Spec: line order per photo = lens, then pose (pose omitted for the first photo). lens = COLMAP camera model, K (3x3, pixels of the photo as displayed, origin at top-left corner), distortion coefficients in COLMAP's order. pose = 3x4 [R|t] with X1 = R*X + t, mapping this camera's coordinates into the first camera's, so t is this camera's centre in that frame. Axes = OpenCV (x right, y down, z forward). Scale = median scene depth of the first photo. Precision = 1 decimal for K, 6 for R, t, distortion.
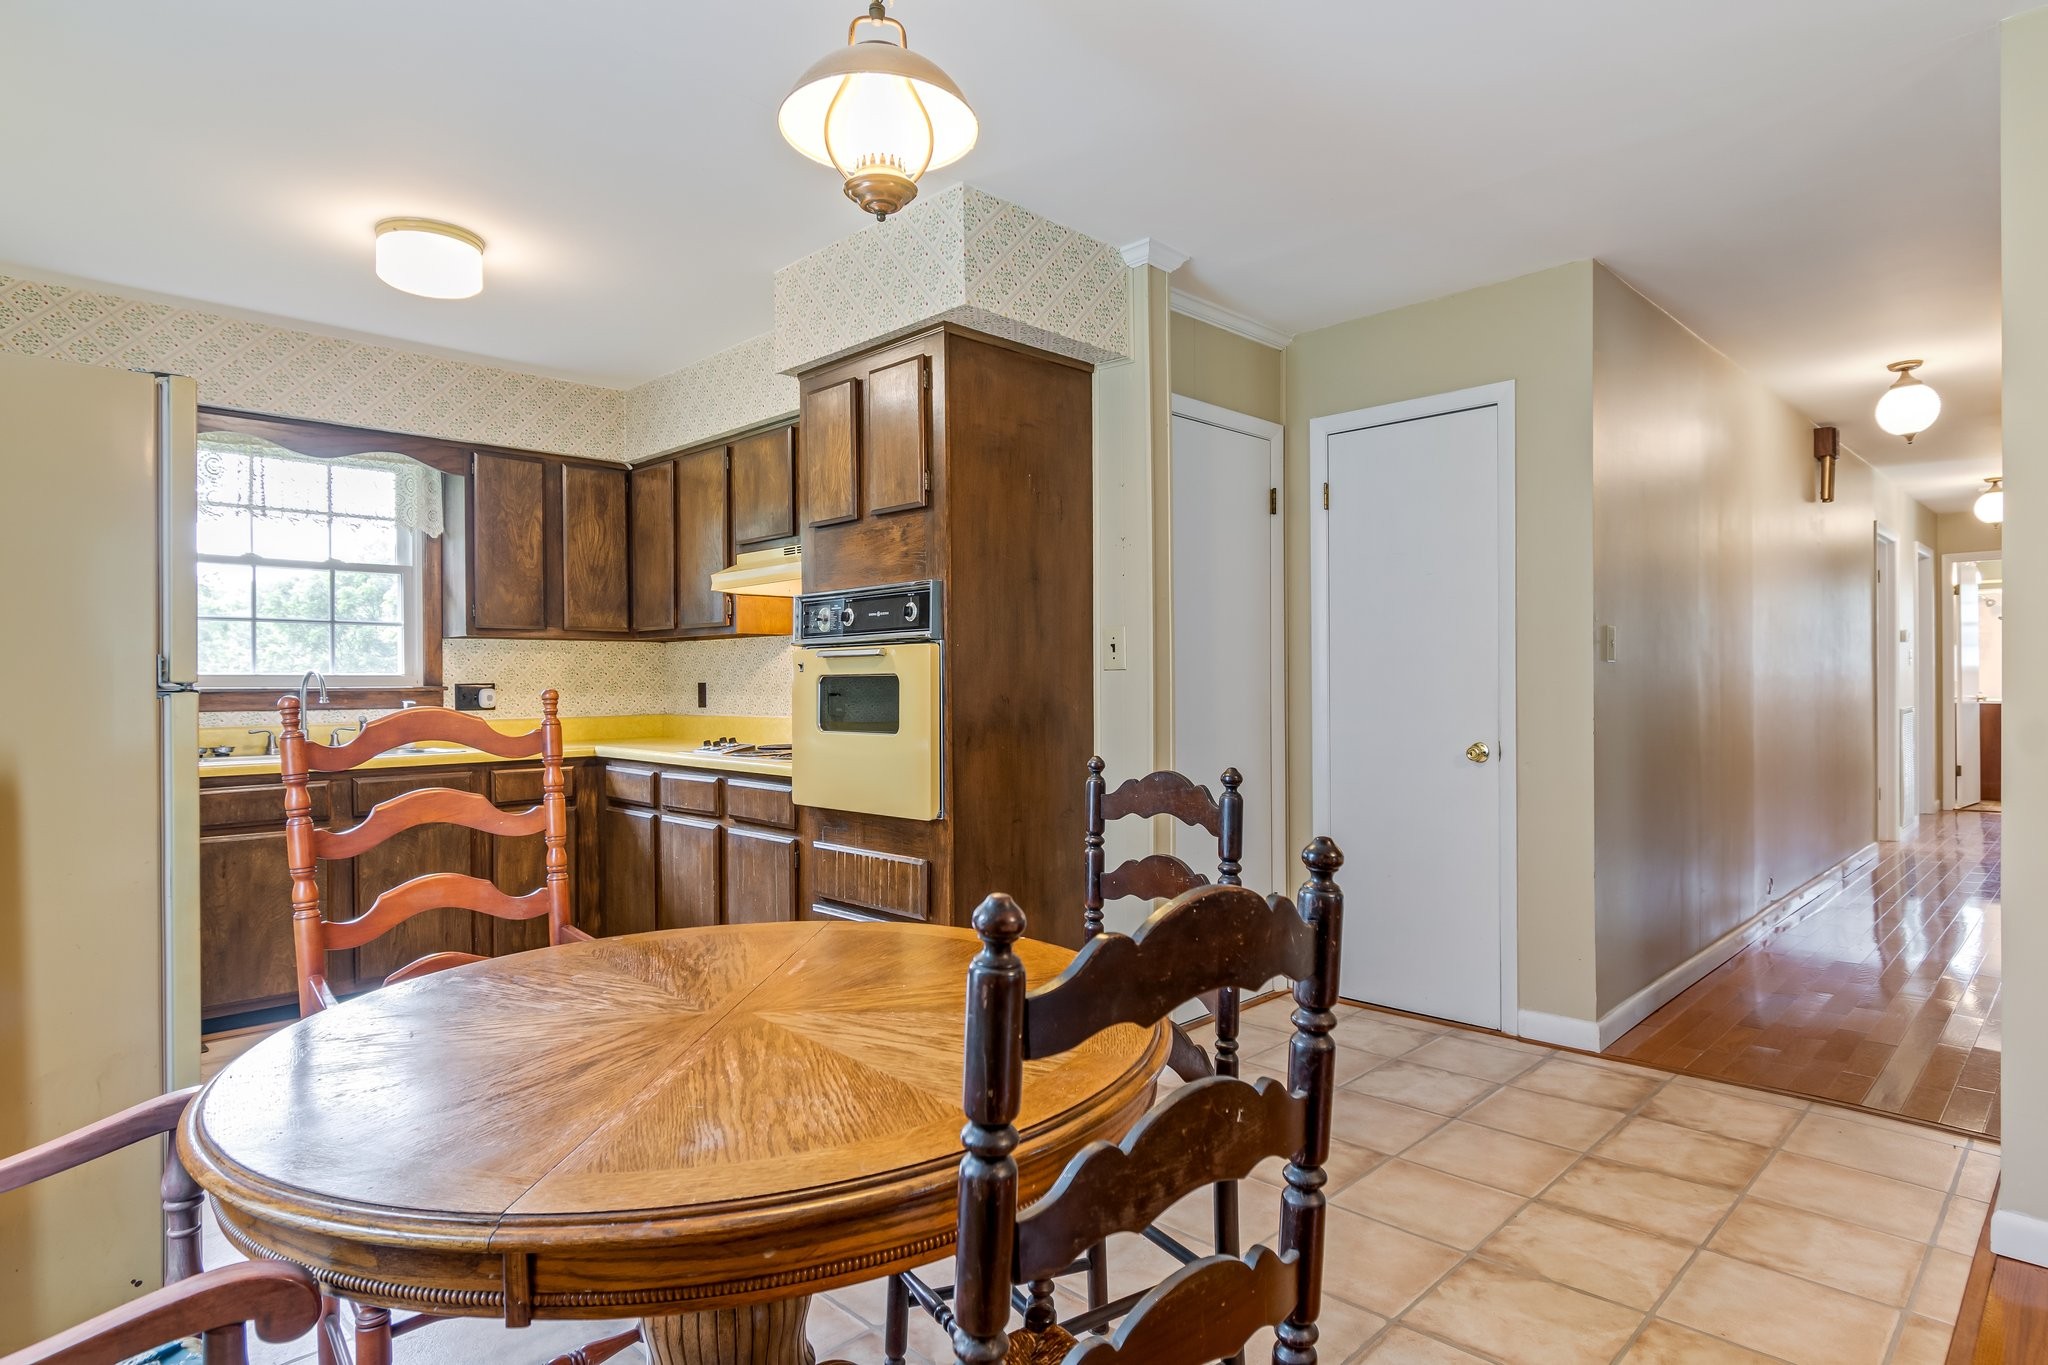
lens RADIAL K [[1123.3, 0, 1027.7], [0, 1123.3, 689.1], [0, 0, 1]] dist [0.005091, -0.000197]
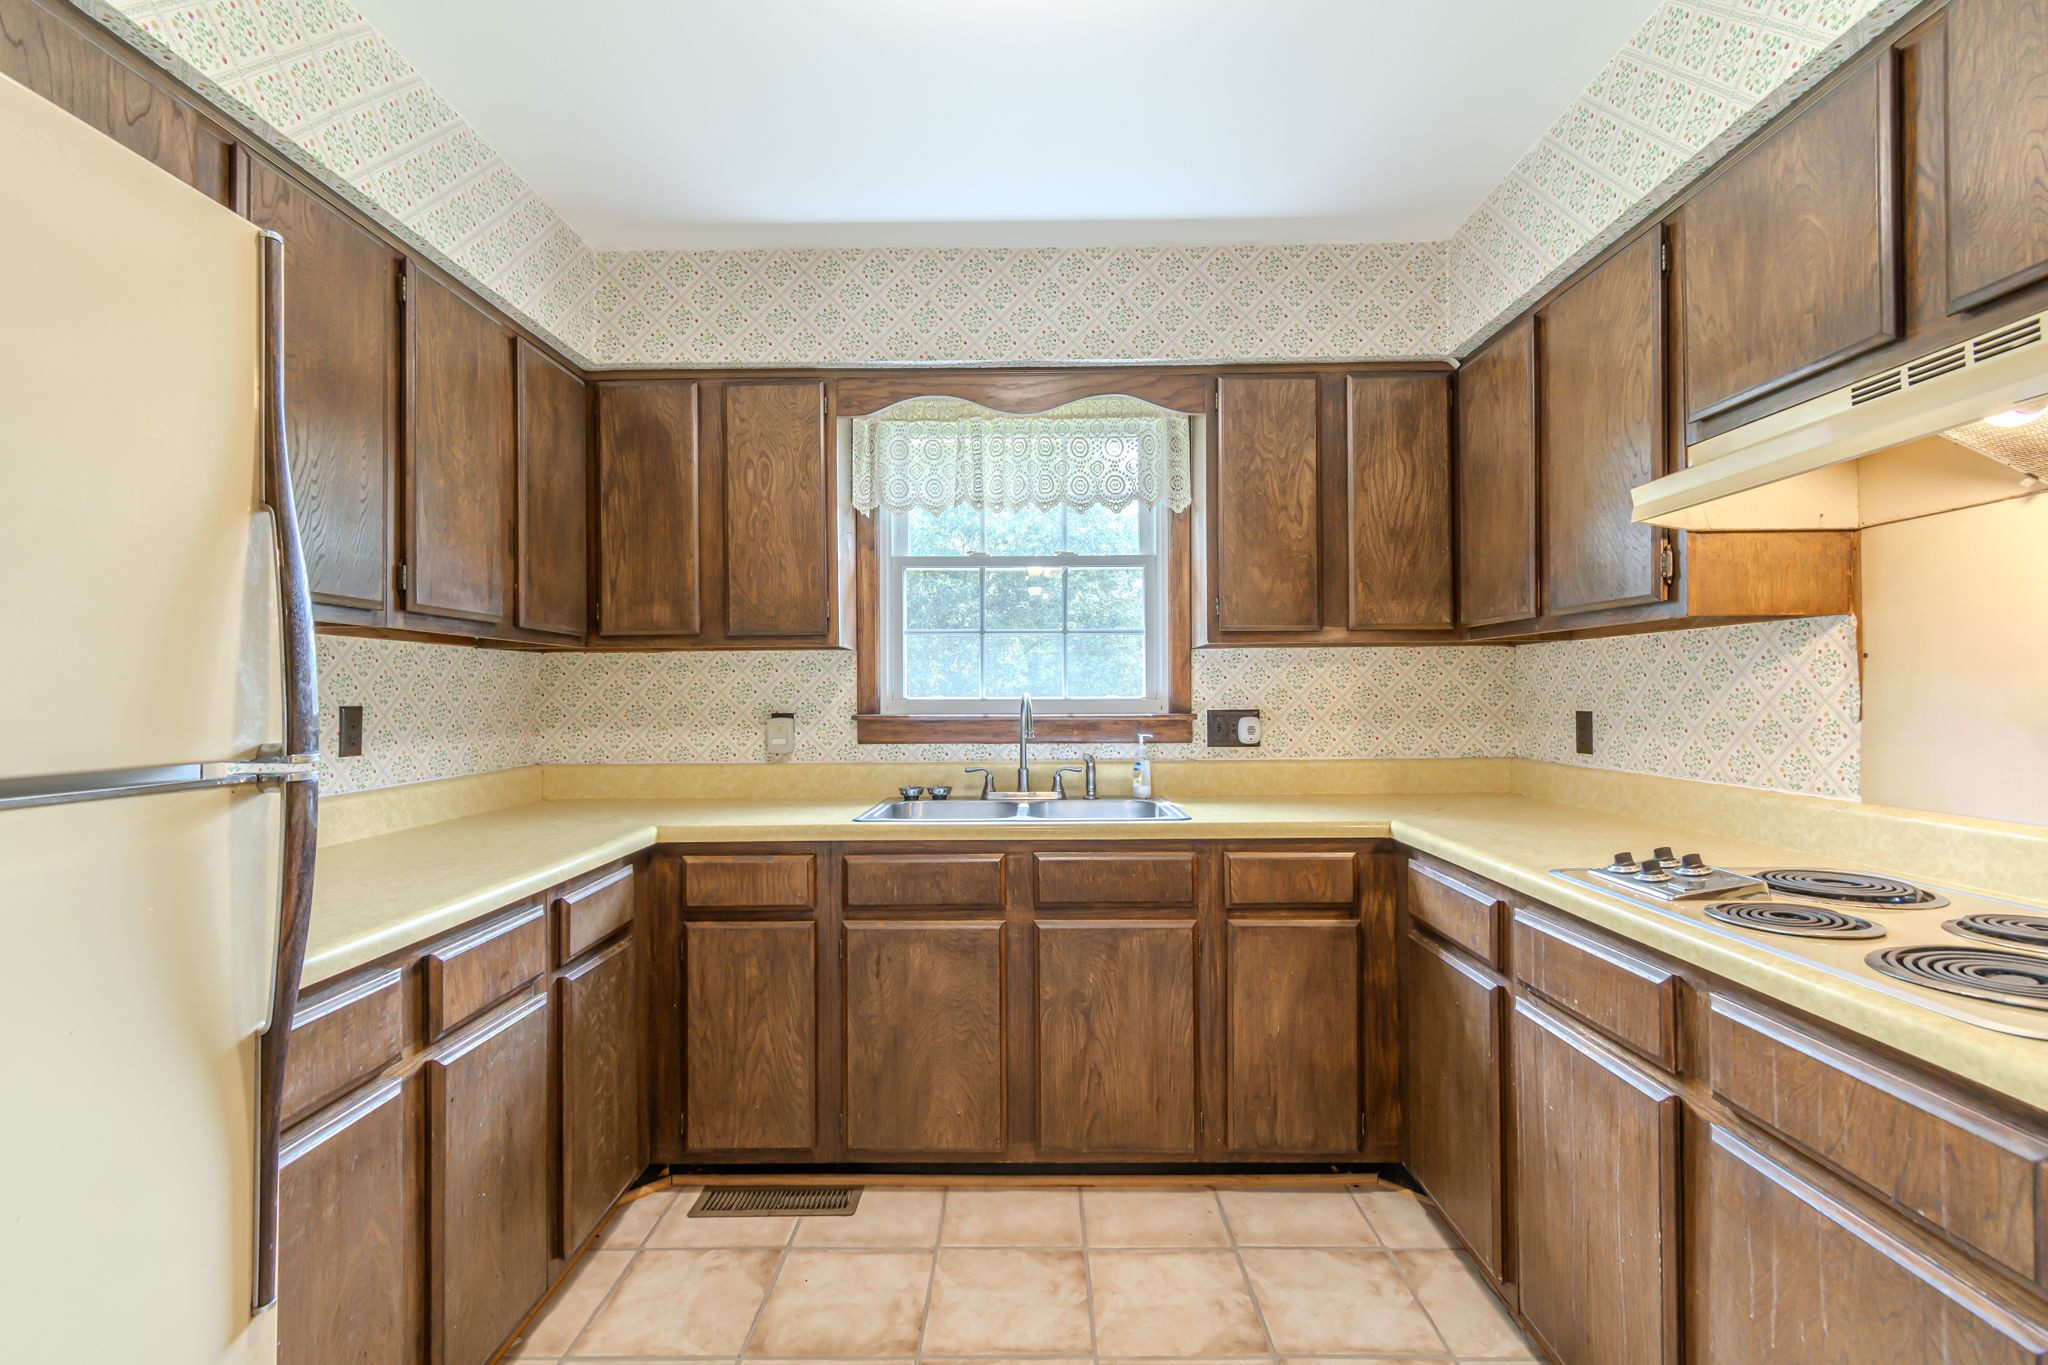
lens RADIAL K [[903.3, 0, 1026.8], [0, 903.3, 686.3], [0, 0, 1]] dist [0.001985, -0.000314]
pose [[0.697174, -0.002802, -0.716896, -0.180054], [-0.003162, 0.999971, -0.006983, -0.016938], [0.716895, 0.007135, 0.697145, 0.539067]]
